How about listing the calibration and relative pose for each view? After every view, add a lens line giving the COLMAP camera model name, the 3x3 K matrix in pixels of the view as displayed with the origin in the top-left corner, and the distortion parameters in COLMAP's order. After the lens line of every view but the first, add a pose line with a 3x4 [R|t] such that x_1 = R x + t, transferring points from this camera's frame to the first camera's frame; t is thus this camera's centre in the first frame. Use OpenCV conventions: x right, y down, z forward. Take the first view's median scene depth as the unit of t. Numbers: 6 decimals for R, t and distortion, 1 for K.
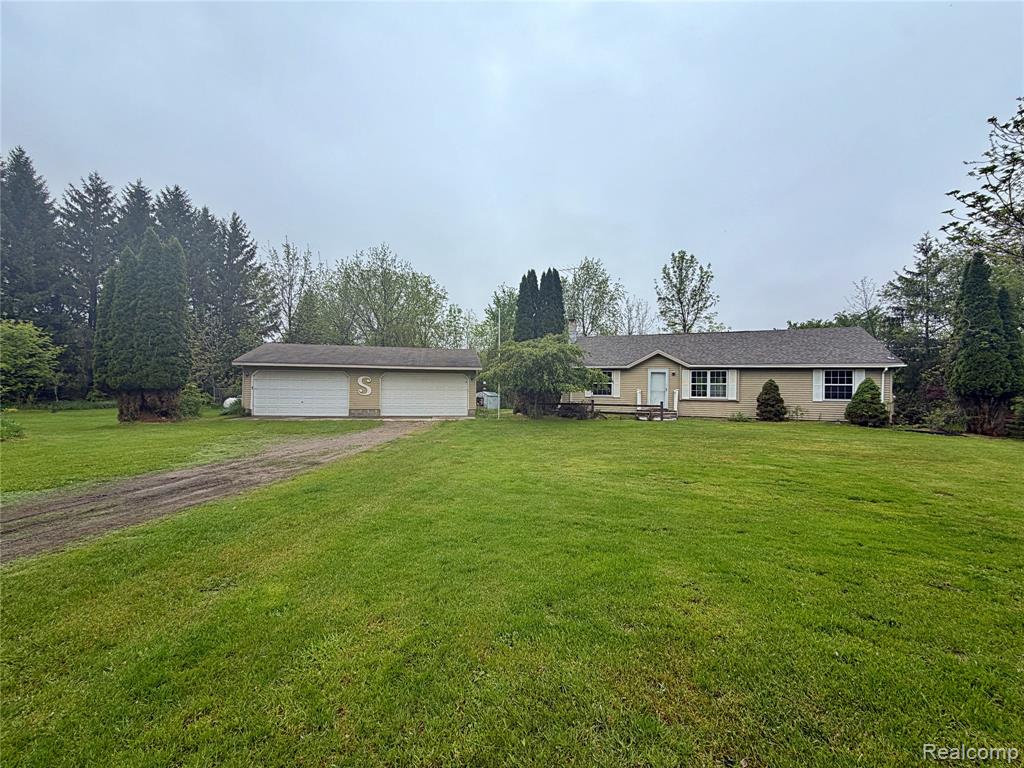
lens RADIAL K [[409.3, 0, 512.0], [0, 409.3, 384.0], [0, 0, 1]] dist [0.001101, 0.000119]
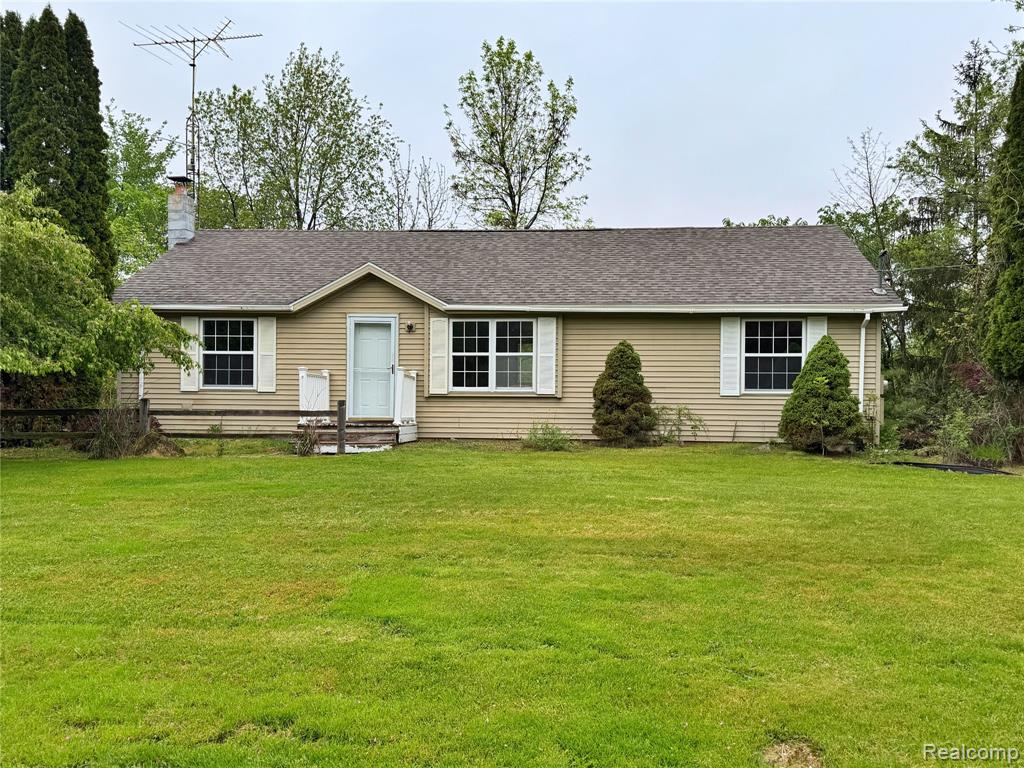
lens RADIAL K [[899.1, 0, 512.0], [0, 899.1, 384.0], [0, 0, 1]] dist [0.112561, -0.173741]
pose [[0.956364, -0.006444, 0.292105, 0.145042], [0.001354, 0.999844, 0.017623, 0.007748], [-0.292173, -0.016458, 0.956224, 0.105027]]
